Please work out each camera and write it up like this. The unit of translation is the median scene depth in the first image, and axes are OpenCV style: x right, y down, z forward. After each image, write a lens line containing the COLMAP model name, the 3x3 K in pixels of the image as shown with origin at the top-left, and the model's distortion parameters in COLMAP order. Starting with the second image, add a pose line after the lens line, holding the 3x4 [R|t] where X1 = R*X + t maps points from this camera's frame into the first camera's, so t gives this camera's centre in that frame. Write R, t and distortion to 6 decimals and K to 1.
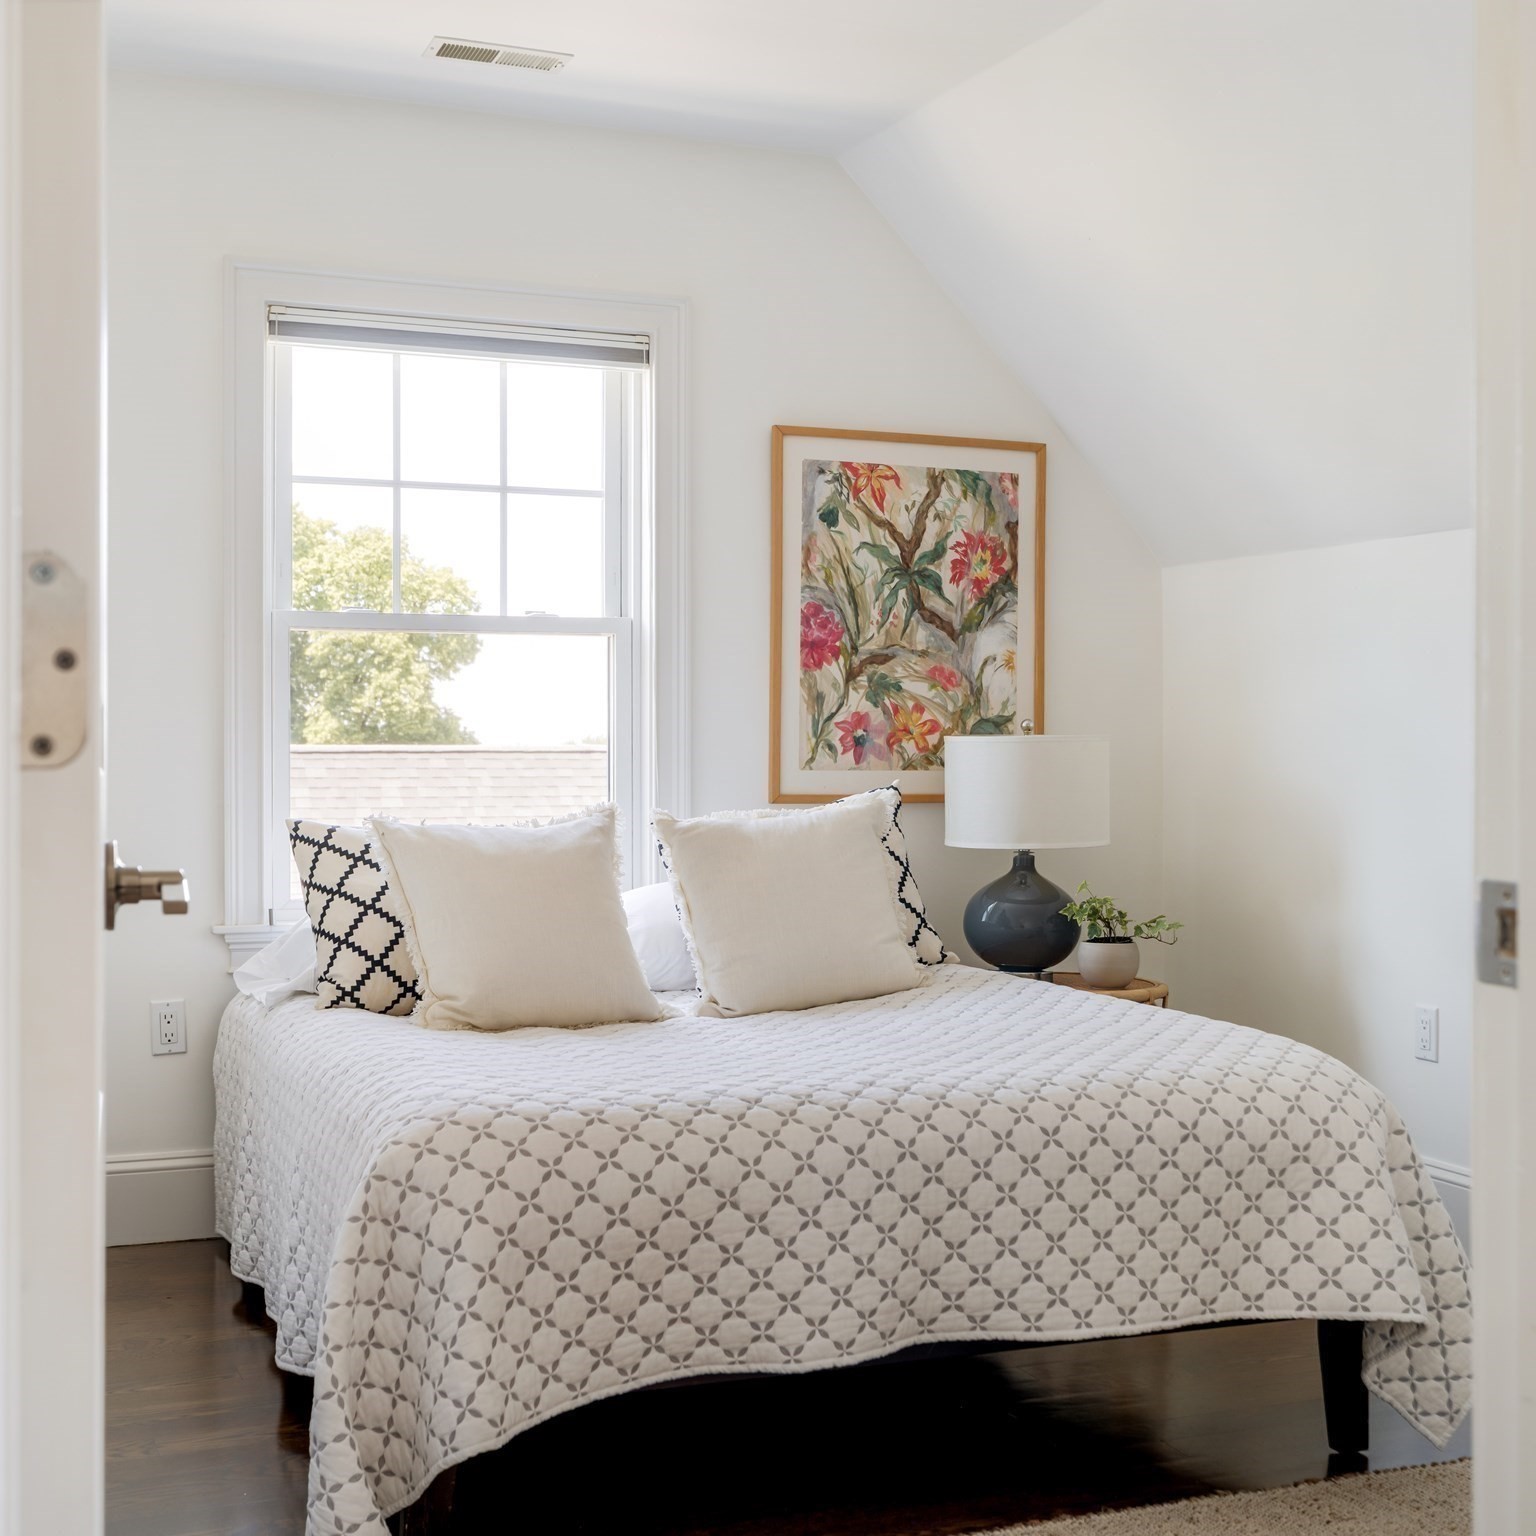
lens RADIAL K [[2081.1, 0, 768.0], [0, 2081.1, 768.0], [0, 0, 1]] dist [0.014848, -0.042335]
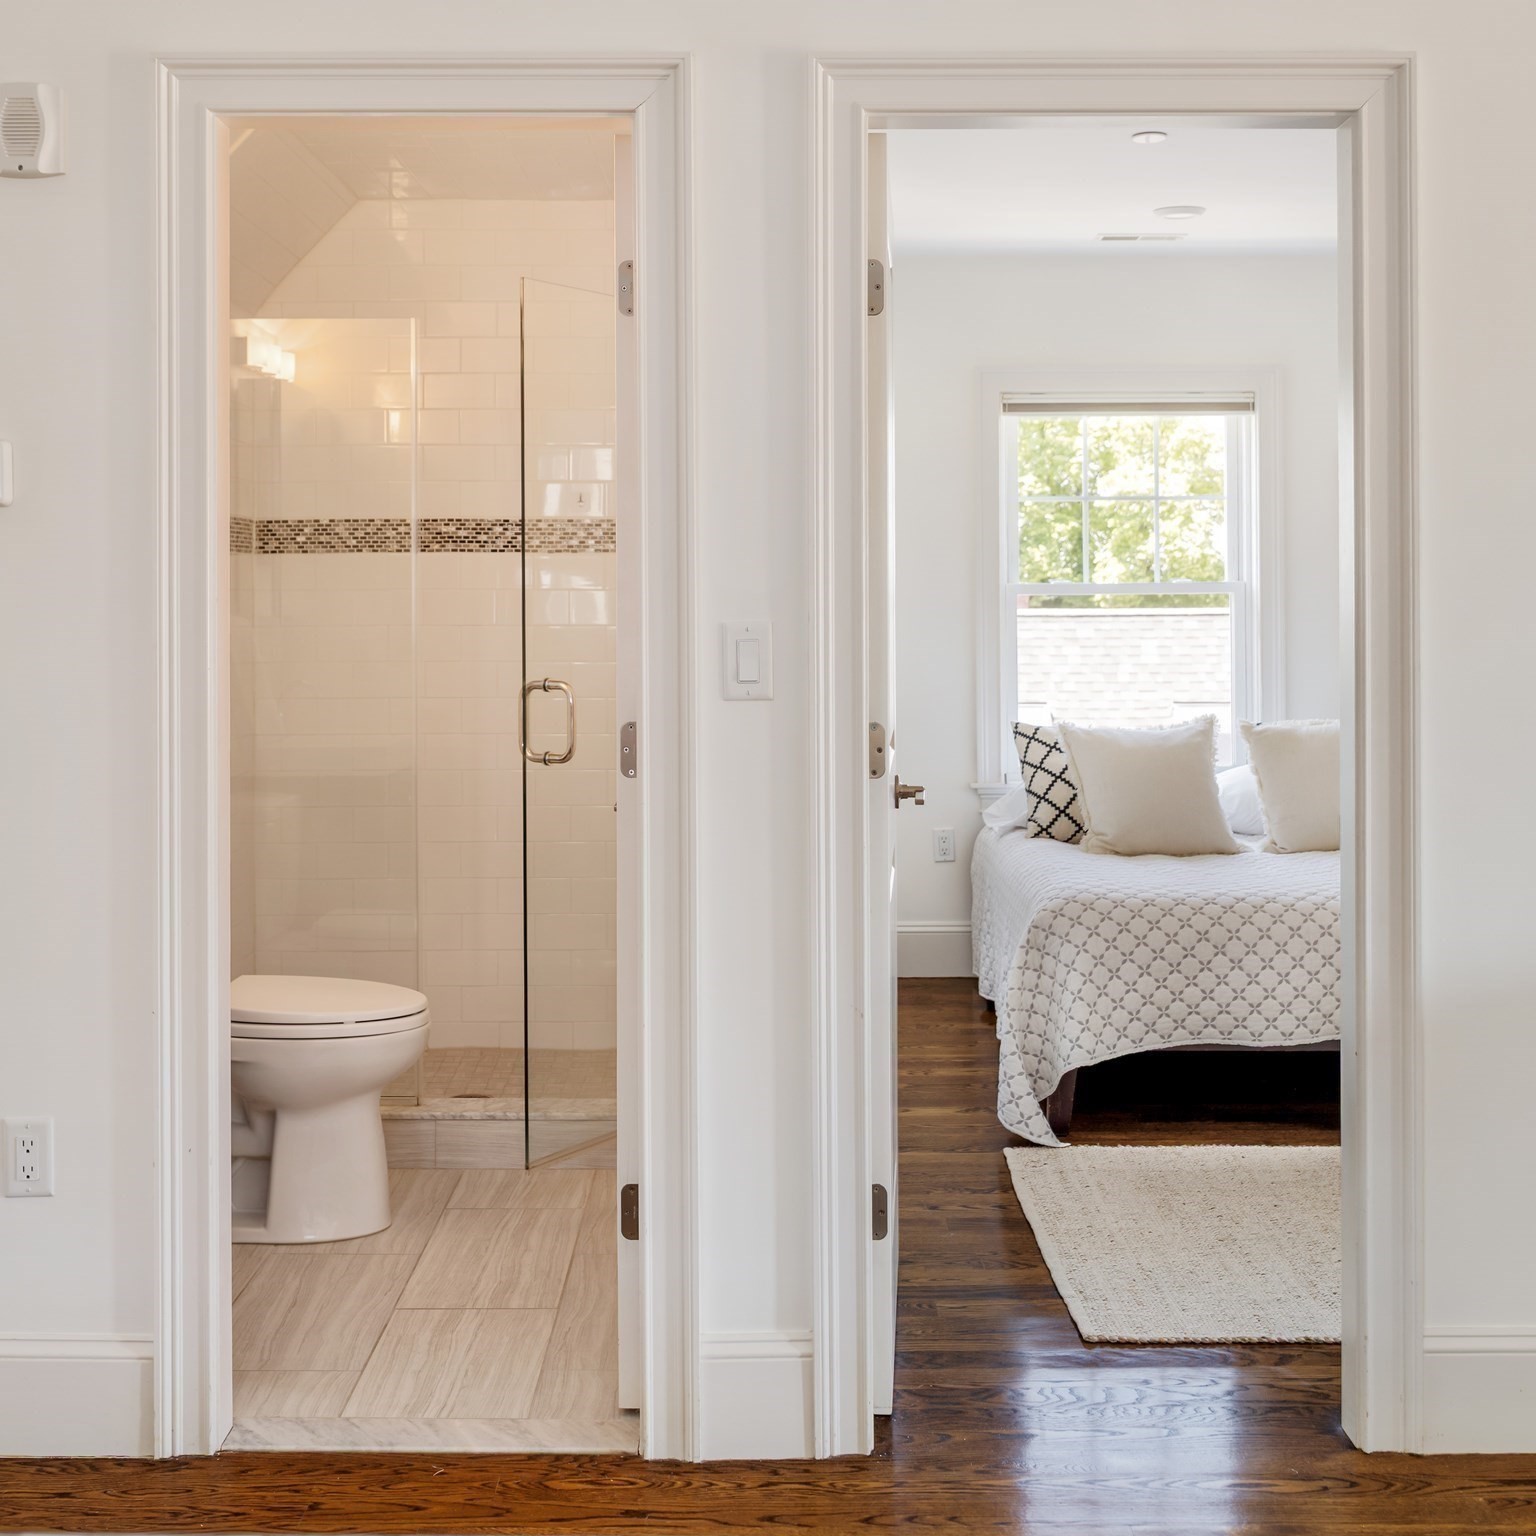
lens RADIAL K [[1952.4, 0, 772.5], [0, 1952.4, 601.0], [0, 0, 1]] dist [0.028308, -0.019046]
pose [[0.927439, -0.006740, -0.373914, 0.252411], [0.005499, 0.999975, -0.004384, -0.095155], [0.373934, 0.002009, 0.927453, -0.736078]]
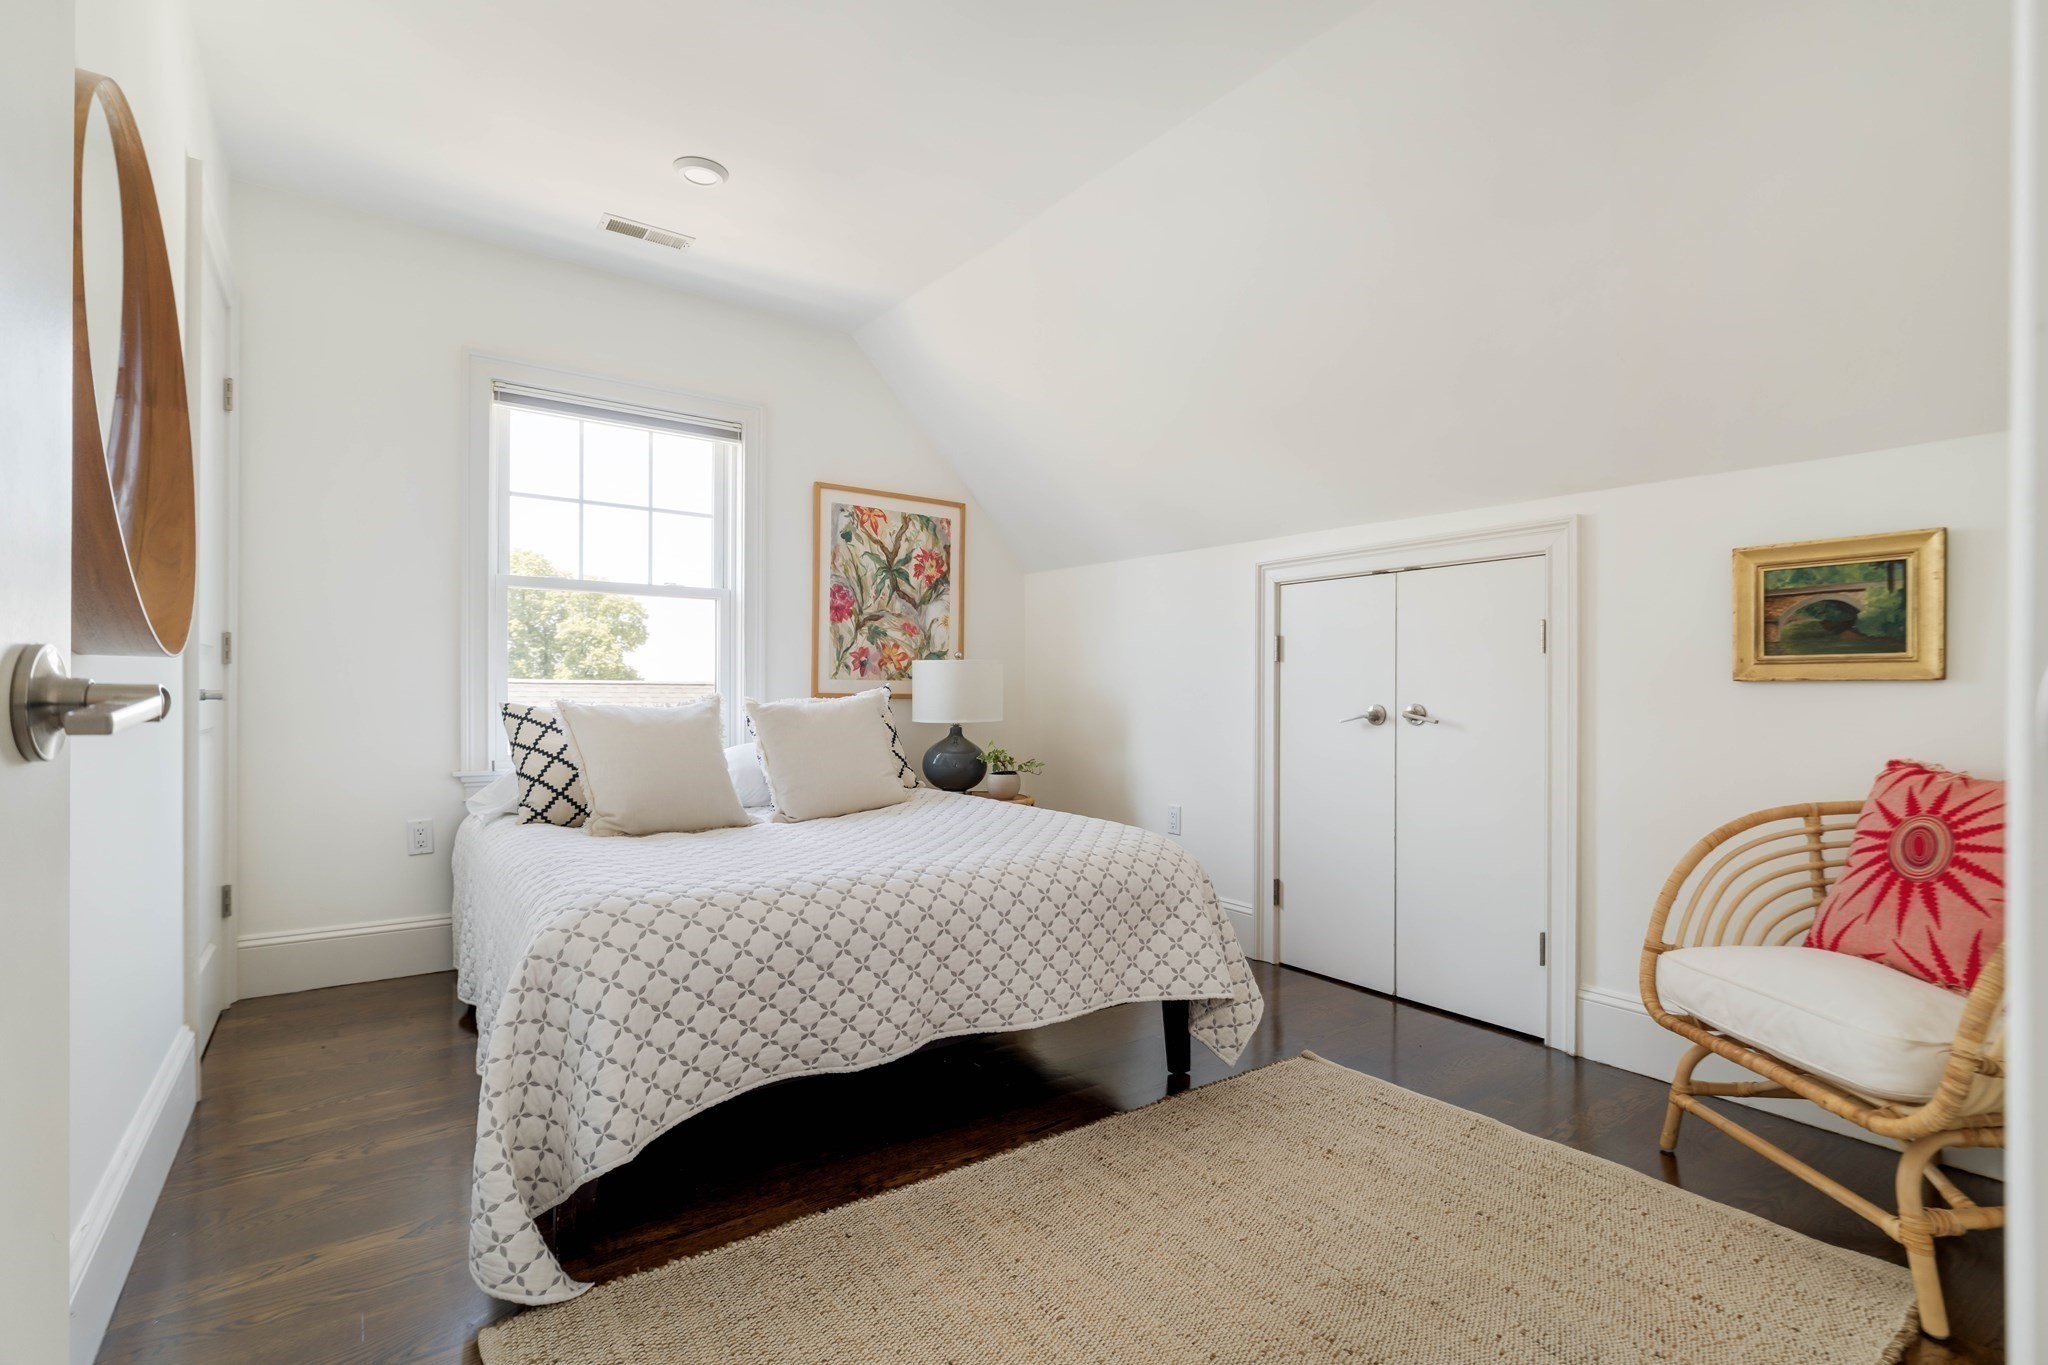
lens RADIAL K [[955.9, 0, 1031.4], [0, 955.9, 701.9], [0, 0, 1]] dist [-0.009925, 0.000987]
pose [[0.970206, 0.002770, 0.242265, -0.026250], [-0.004015, 0.999981, 0.004643, 0.028421], [-0.242248, -0.005477, 0.970199, 0.312491]]
